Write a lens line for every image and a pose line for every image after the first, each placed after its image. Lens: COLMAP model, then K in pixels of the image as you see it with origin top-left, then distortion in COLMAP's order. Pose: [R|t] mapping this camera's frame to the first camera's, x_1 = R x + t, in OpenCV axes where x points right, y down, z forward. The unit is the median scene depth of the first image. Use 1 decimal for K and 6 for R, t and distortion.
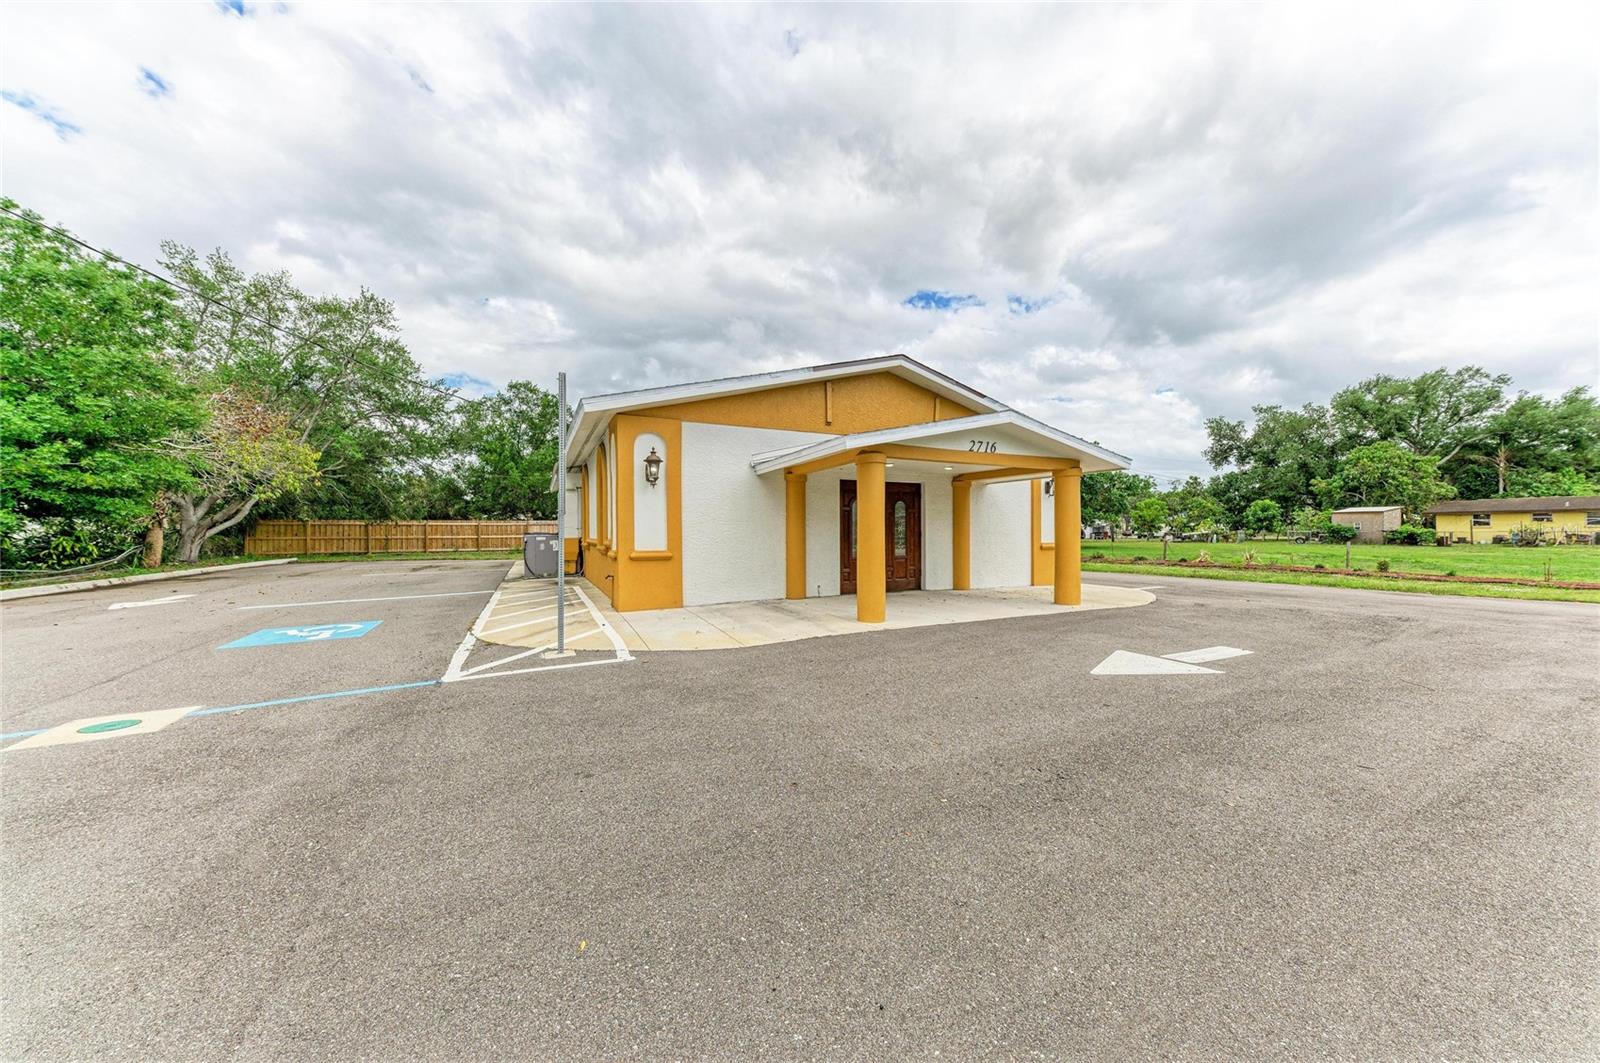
lens RADIAL K [[534.2, 0, 800.0], [0, 534.2, 531.5], [0, 0, 1]] dist [0.000026, -0.001119]
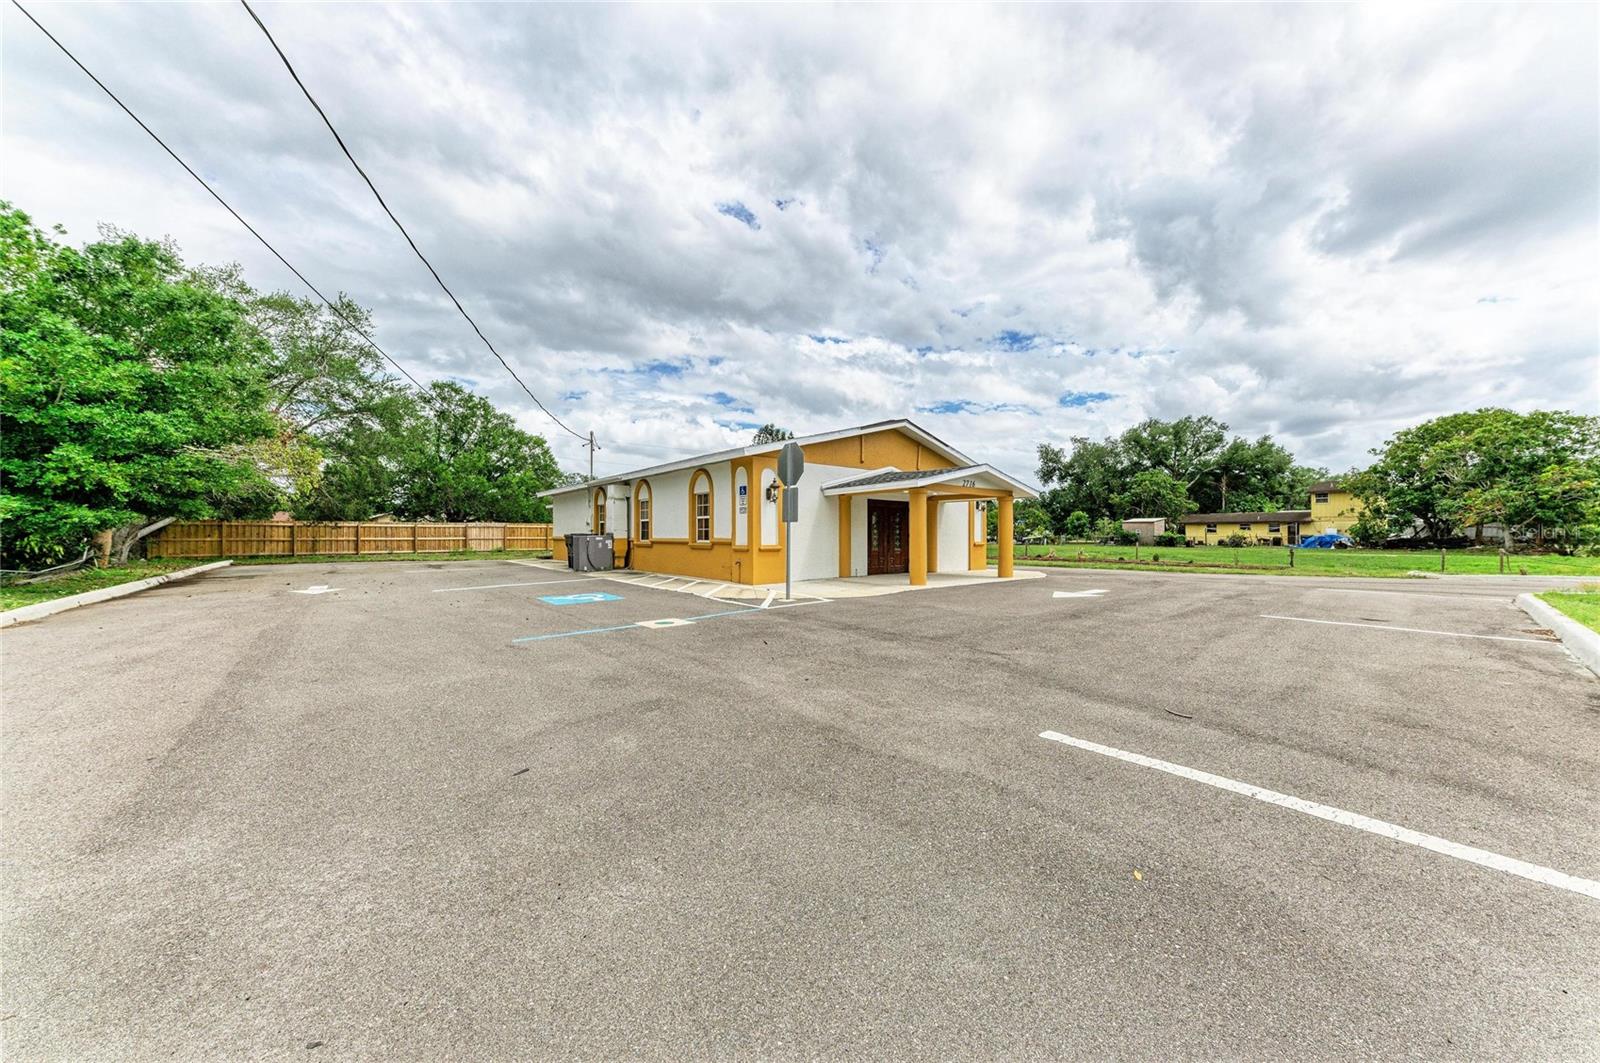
lens RADIAL K [[534.2, 0, 800.0], [0, 534.2, 531.5], [0, 0, 1]] dist [0.000026, -0.001119]
pose [[0.969877, 0.005166, 0.243539, -0.124211], [-0.003245, 0.999960, -0.008287, 0.002108], [-0.243572, 0.007247, 0.969856, -0.109011]]
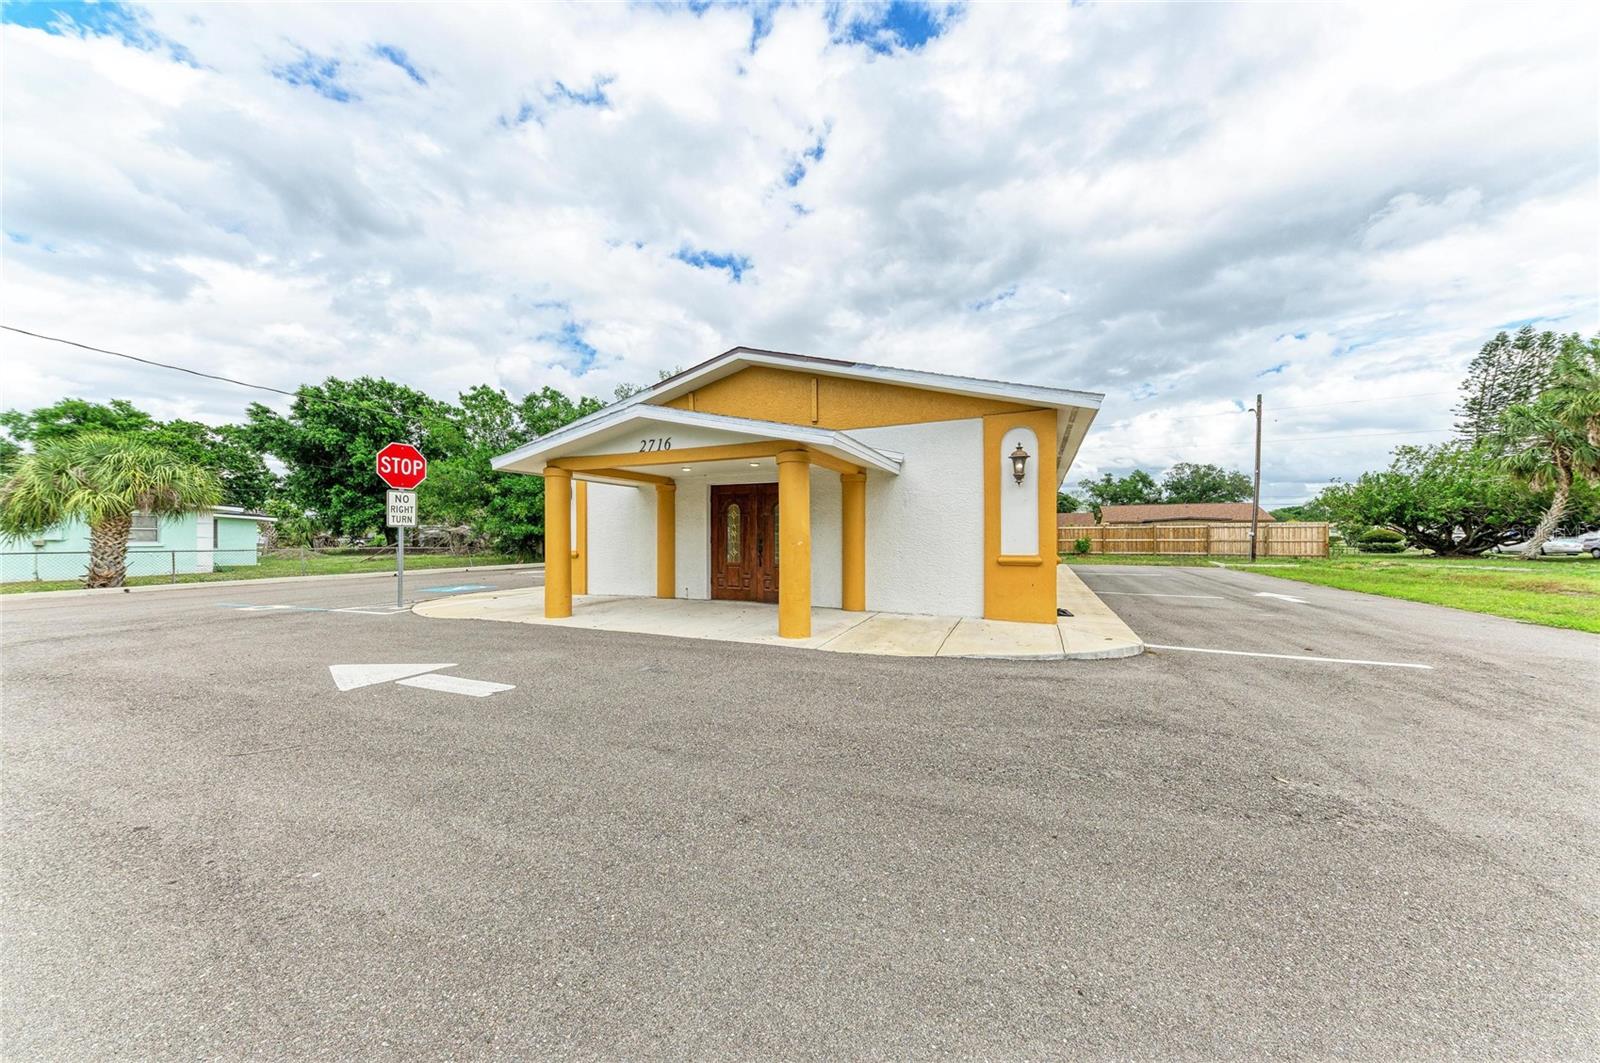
lens RADIAL K [[534.2, 0, 800.0], [0, 534.2, 531.5], [0, 0, 1]] dist [0.000026, -0.001119]
pose [[0.698408, 0.004192, -0.715688, 0.235520], [-0.003469, 0.999991, 0.002472, -0.003009], [0.715691, 0.000756, 0.698416, 0.109599]]
